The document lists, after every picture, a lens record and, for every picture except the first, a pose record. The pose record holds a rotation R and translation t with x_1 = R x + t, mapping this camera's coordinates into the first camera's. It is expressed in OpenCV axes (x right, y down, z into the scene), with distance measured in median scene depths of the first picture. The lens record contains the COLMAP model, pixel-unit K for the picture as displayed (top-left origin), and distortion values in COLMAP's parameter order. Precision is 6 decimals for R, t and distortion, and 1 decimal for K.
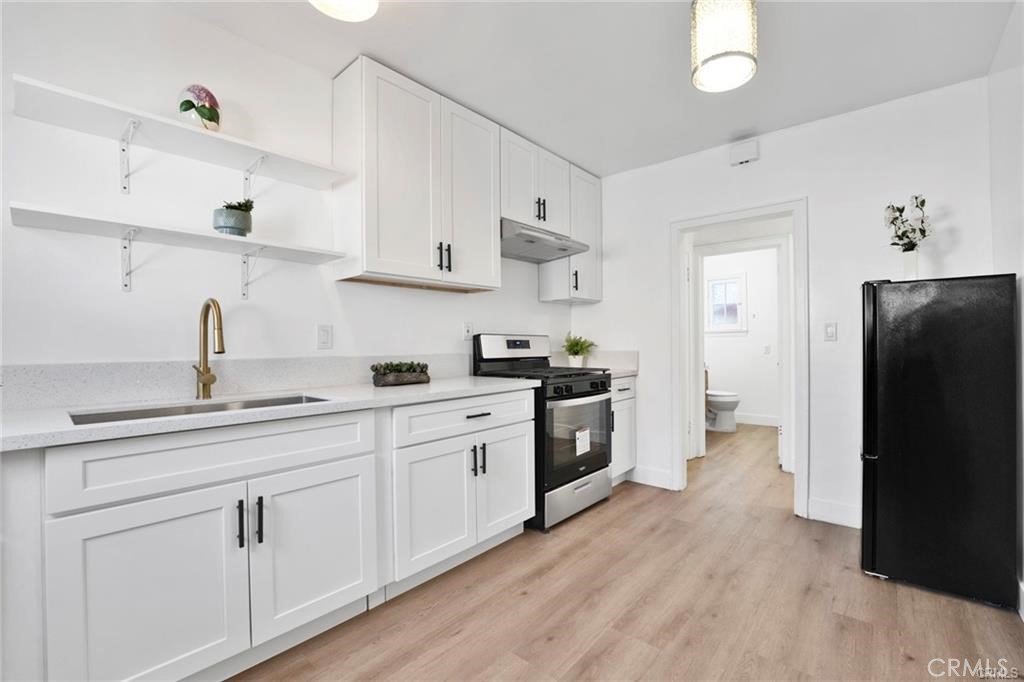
lens RADIAL K [[427.4, 0, 530.7], [0, 427.4, 343.2], [0, 0, 1]] dist [-0.001878, -0.000224]
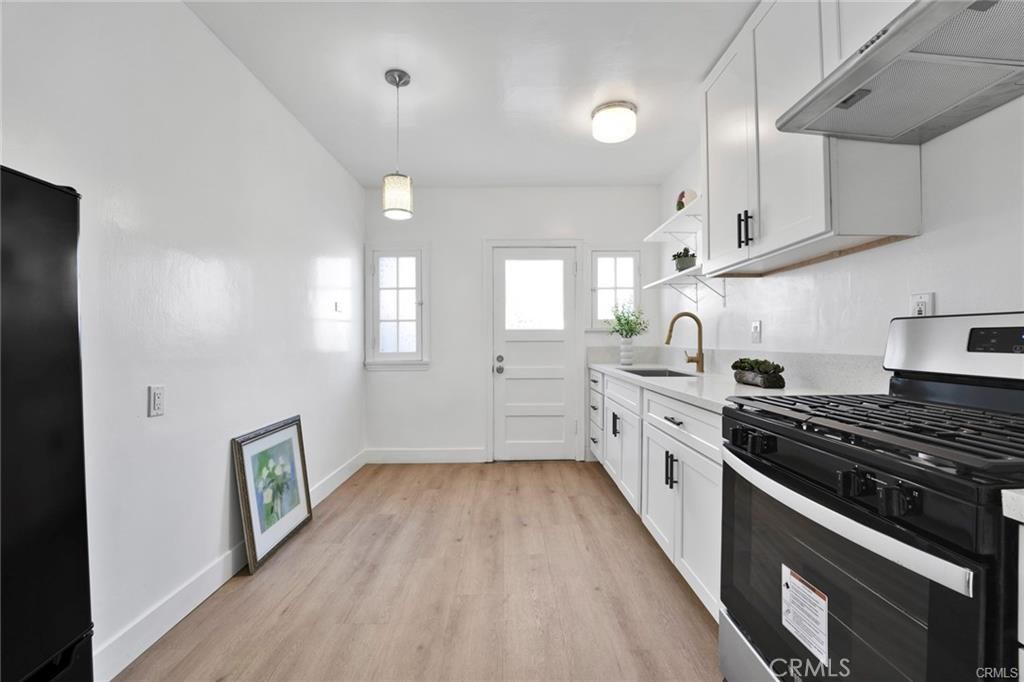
lens RADIAL K [[427.4, 0, 530.7], [0, 427.4, 343.2], [0, 0, 1]] dist [-0.001878, -0.000224]
pose [[-0.719219, 0.012228, -0.694675, 0.879270], [0.003899, 0.999900, 0.013565, -0.002116], [0.694772, 0.007048, -0.719195, 1.801612]]
